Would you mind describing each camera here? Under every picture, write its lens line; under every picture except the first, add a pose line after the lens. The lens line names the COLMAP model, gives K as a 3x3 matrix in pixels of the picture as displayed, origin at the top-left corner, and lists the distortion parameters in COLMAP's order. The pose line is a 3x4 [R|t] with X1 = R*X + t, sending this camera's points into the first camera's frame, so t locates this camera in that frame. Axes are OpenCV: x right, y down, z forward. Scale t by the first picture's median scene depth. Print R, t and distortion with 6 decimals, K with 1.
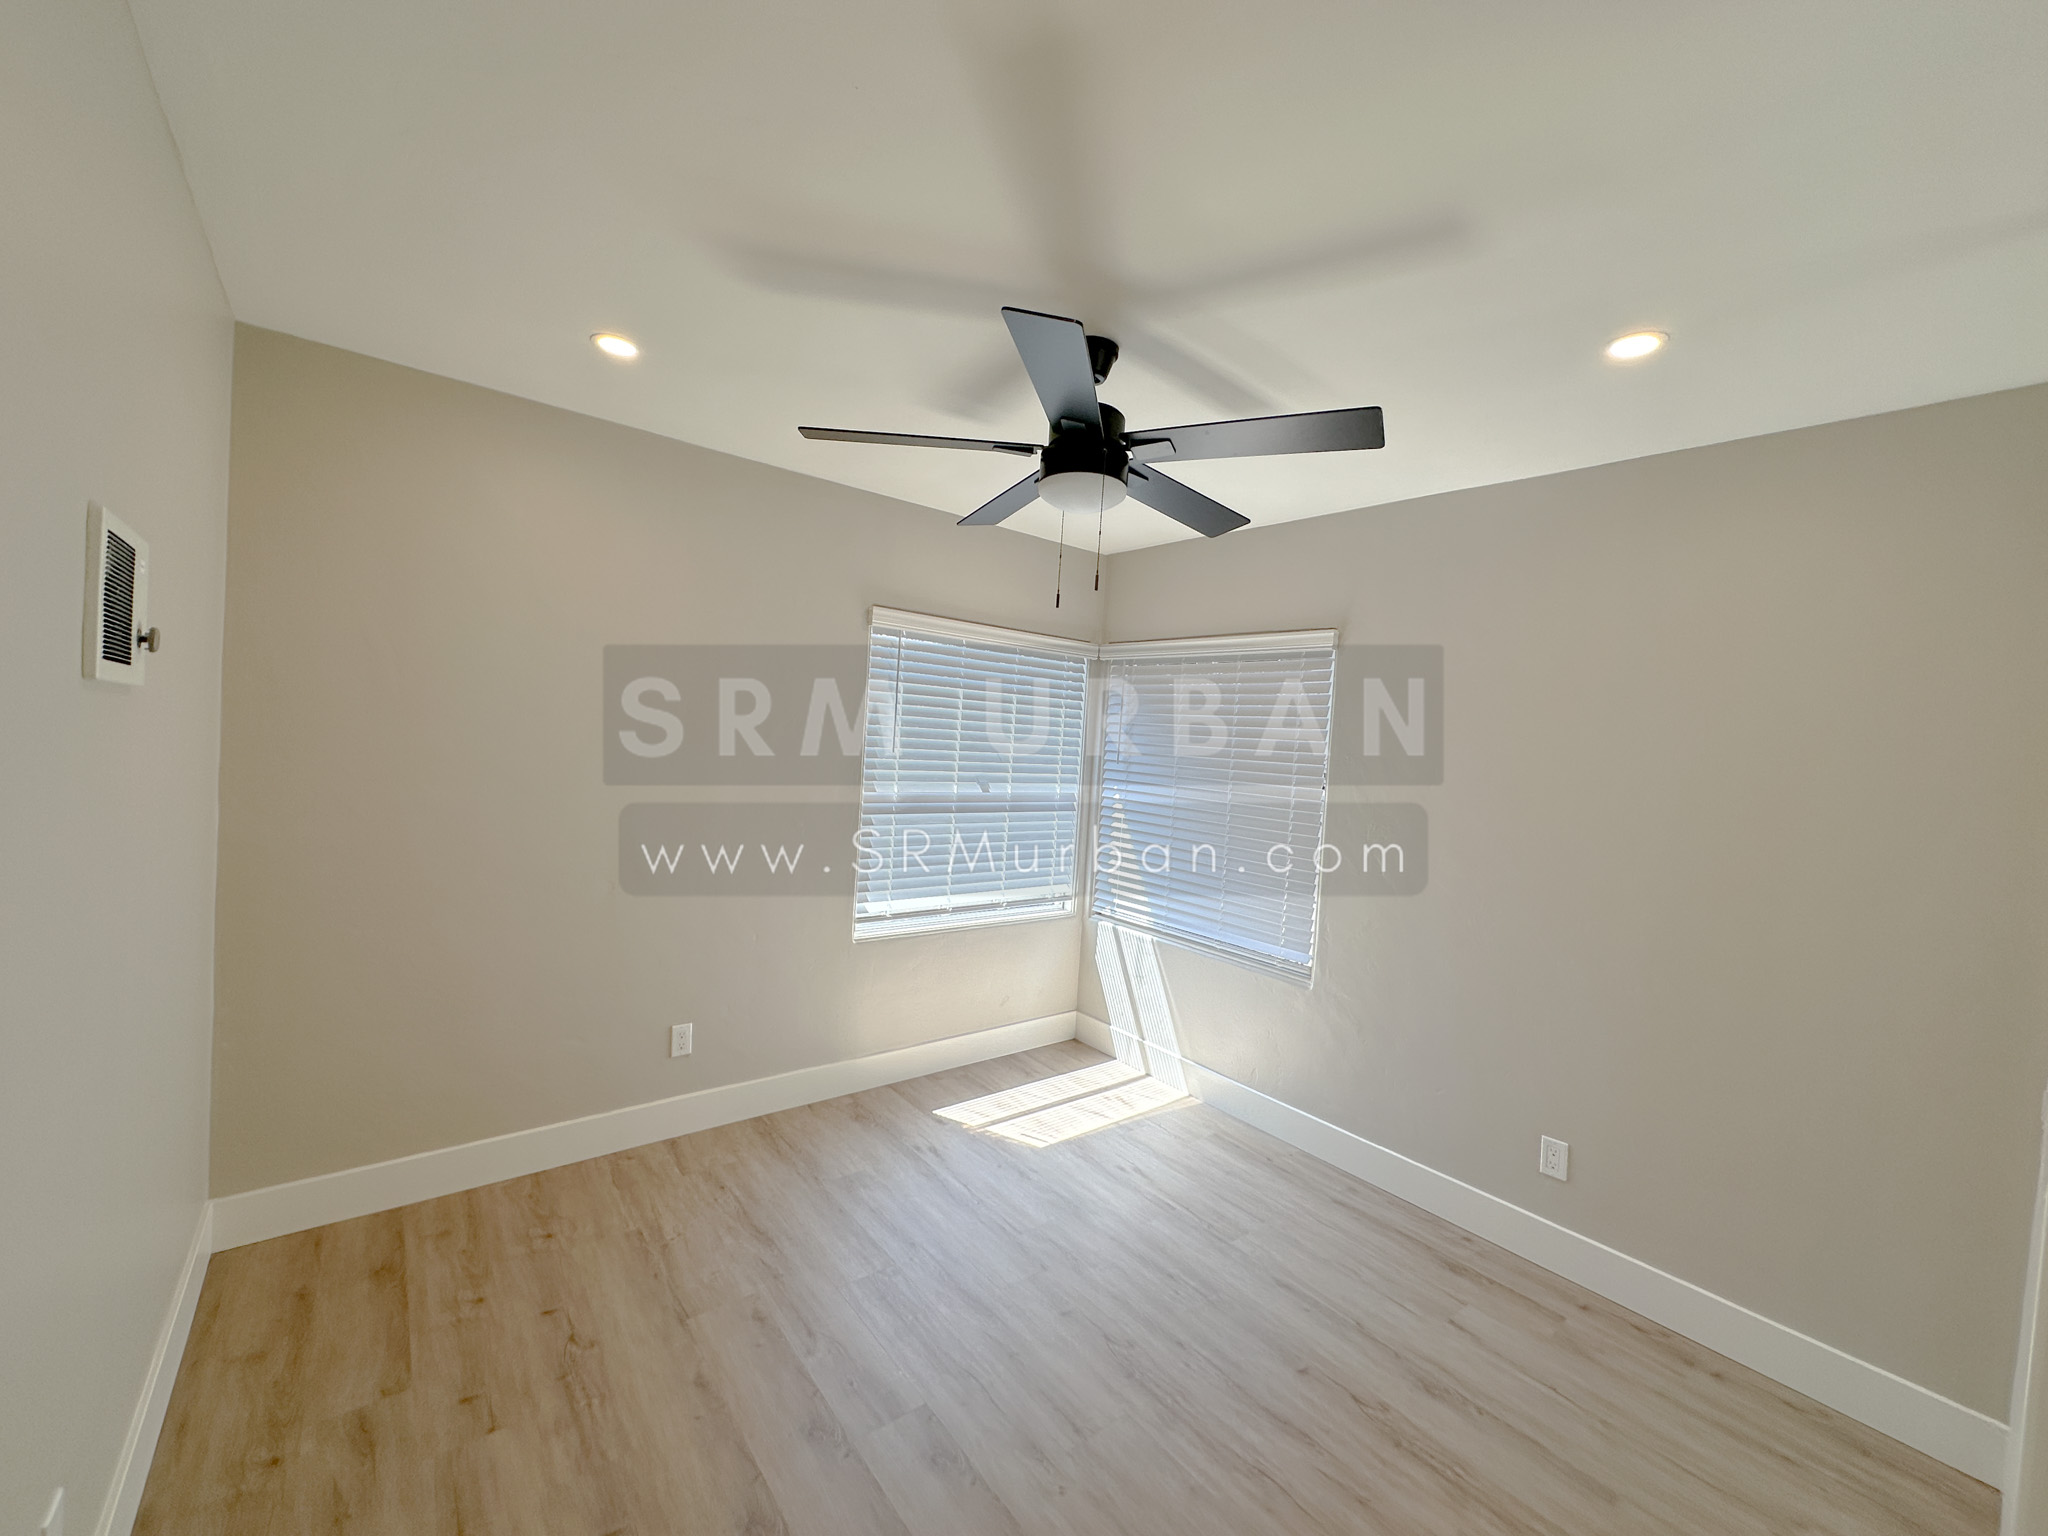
lens RADIAL K [[813.5, 0, 1027.5], [0, 813.5, 765.7], [0, 0, 1]] dist [-0.003711, 0.000974]
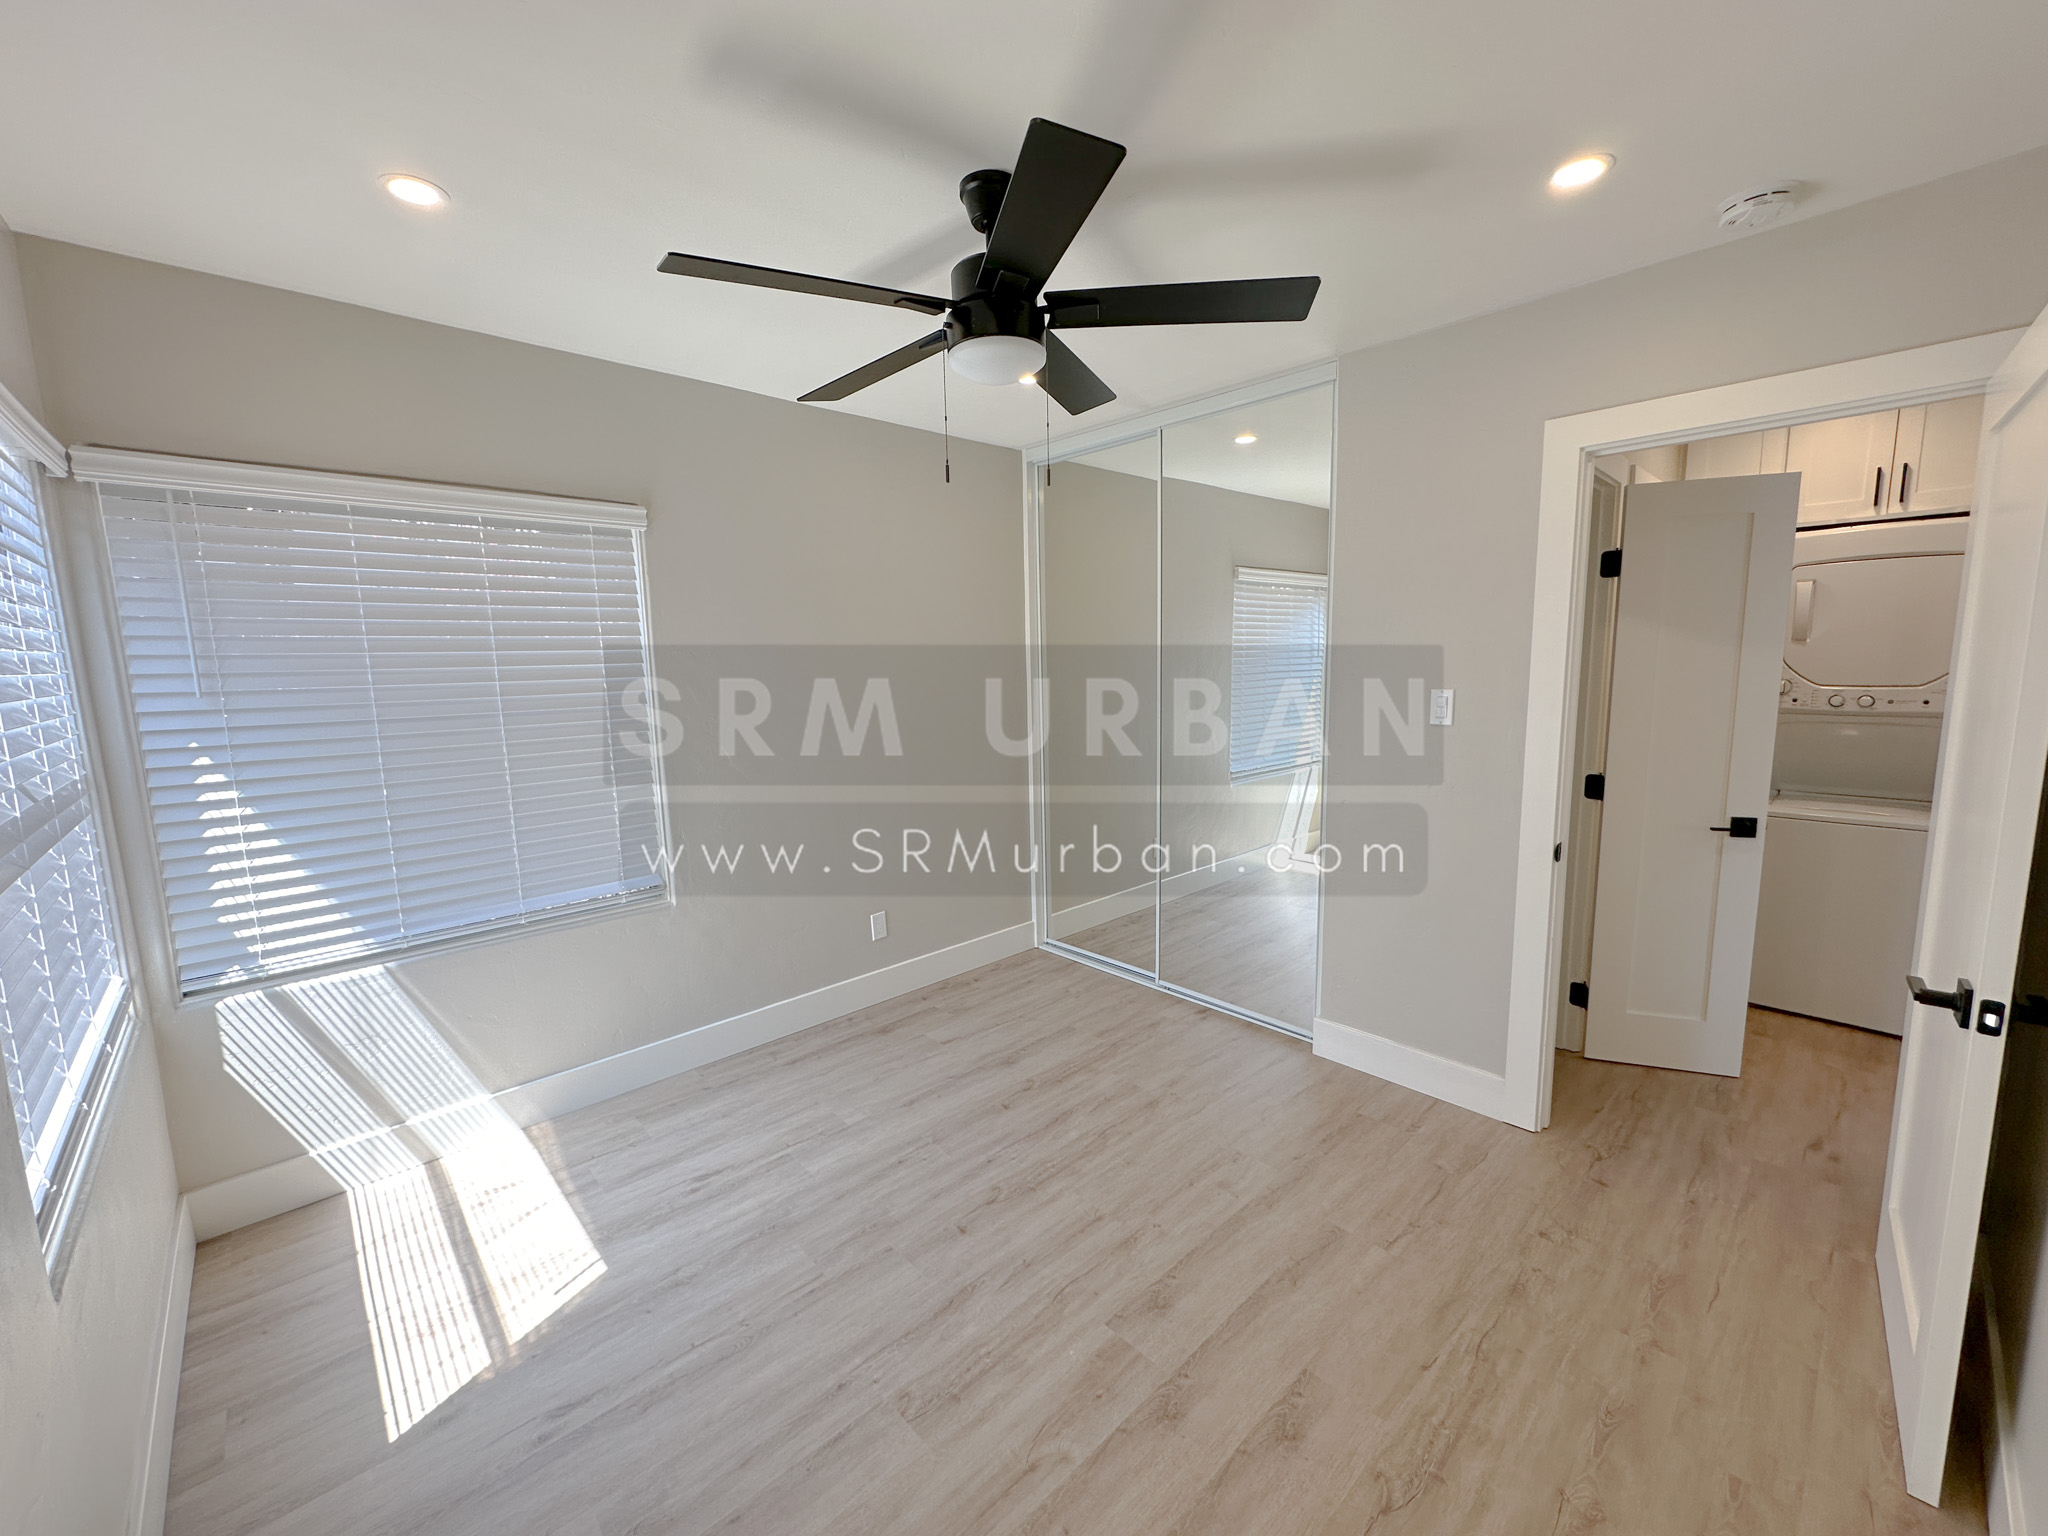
lens RADIAL K [[813.5, 0, 1021.0], [0, 813.5, 762.7], [0, 0, 1]] dist [-0.003711, 0.000974]
pose [[-0.072069, -0.190501, 0.979038, -0.608966], [0.050511, 0.979634, 0.194335, -0.049841], [-0.996120, 0.063458, -0.060979, 0.714056]]
